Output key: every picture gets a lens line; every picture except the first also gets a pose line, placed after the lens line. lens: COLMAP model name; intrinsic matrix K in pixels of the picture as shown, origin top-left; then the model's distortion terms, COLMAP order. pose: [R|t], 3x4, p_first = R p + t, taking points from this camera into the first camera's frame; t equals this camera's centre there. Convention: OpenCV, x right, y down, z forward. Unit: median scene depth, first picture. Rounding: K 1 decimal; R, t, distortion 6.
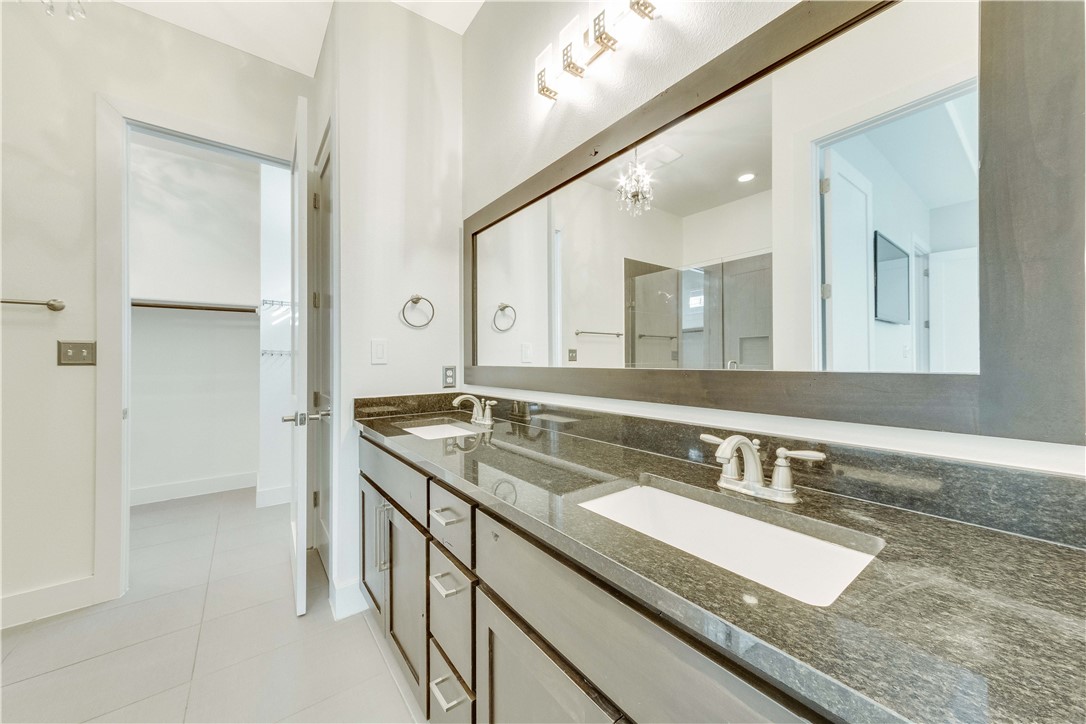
lens RADIAL K [[392.0, 0, 543.0], [0, 392.0, 362.0], [0, 0, 1]] dist [0.001038, 0.000228]
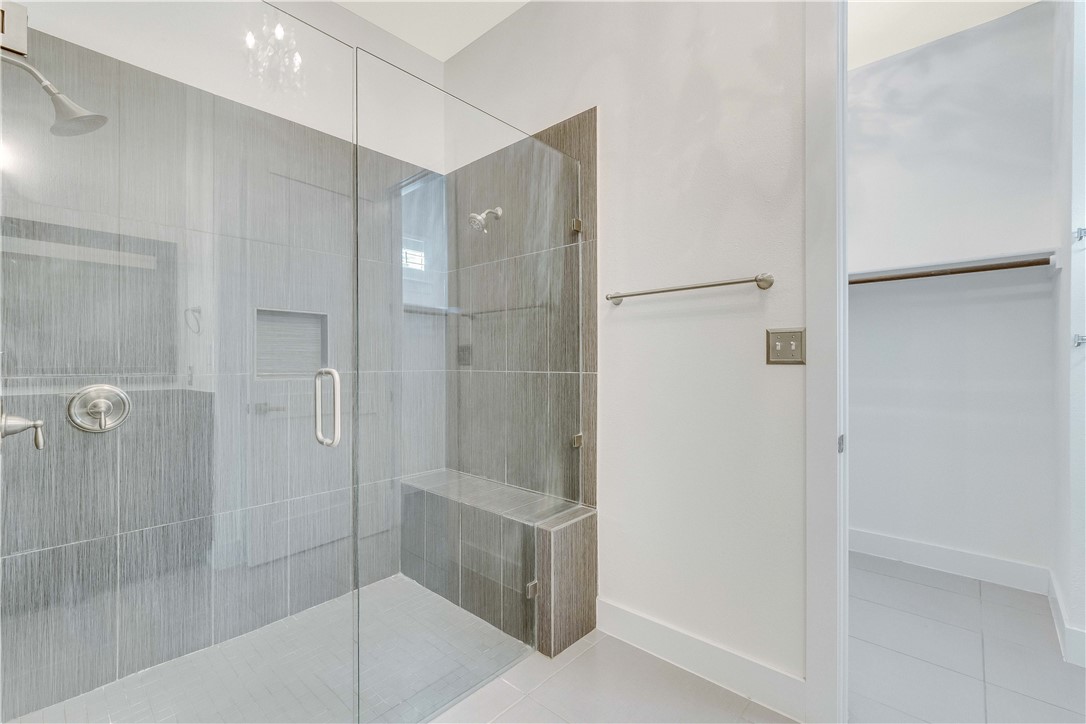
lens RADIAL K [[462.7, 0, 543.0], [0, 462.7, 362.0], [0, 0, 1]] dist [0.001966, 0.000293]
pose [[0.182296, 0.004333, -0.983234, -0.445315], [-0.004311, 0.999984, 0.003608, 0.003206], [0.983234, 0.003581, 0.182312, 0.416329]]
